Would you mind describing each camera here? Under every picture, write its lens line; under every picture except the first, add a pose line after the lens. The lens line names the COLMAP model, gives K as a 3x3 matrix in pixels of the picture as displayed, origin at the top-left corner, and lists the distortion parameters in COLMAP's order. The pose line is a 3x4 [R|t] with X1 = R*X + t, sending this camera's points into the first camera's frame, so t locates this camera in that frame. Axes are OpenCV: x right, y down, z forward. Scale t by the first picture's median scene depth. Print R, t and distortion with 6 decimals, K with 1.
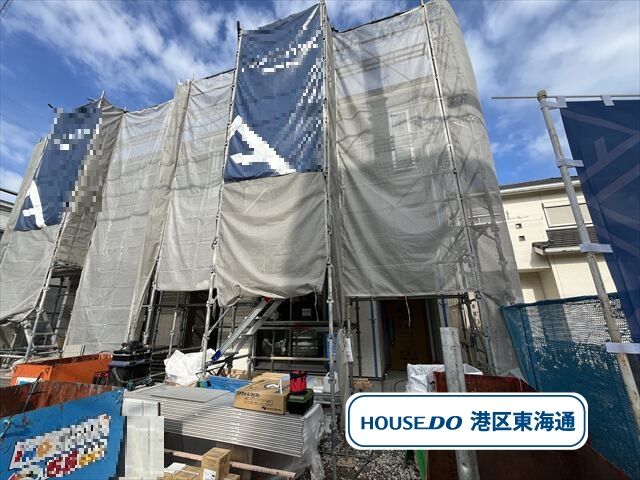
lens RADIAL K [[259.8, 0, 319.5], [0, 259.8, 239.9], [0, 0, 1]] dist [-0.002587, 0.000475]
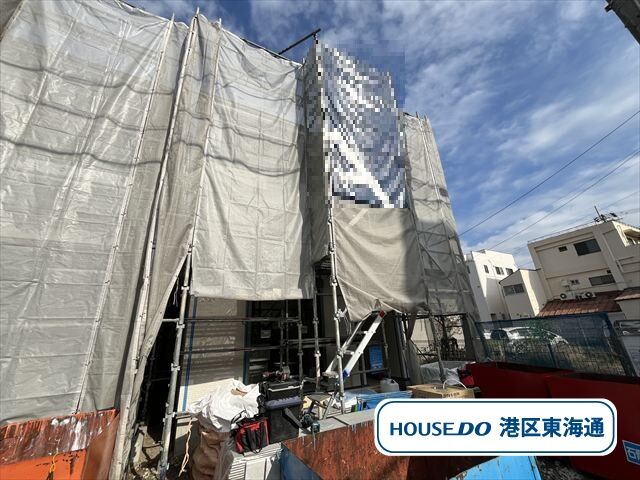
lens RADIAL K [[259.8, 0, 319.6], [0, 259.8, 240.0], [0, 0, 1]] dist [-0.002587, 0.000475]
pose [[0.684586, 0.237075, 0.689302, -1.049059], [-0.162347, 0.971470, -0.172886, 0.140014], [-0.710623, 0.006449, 0.703544, 0.372876]]
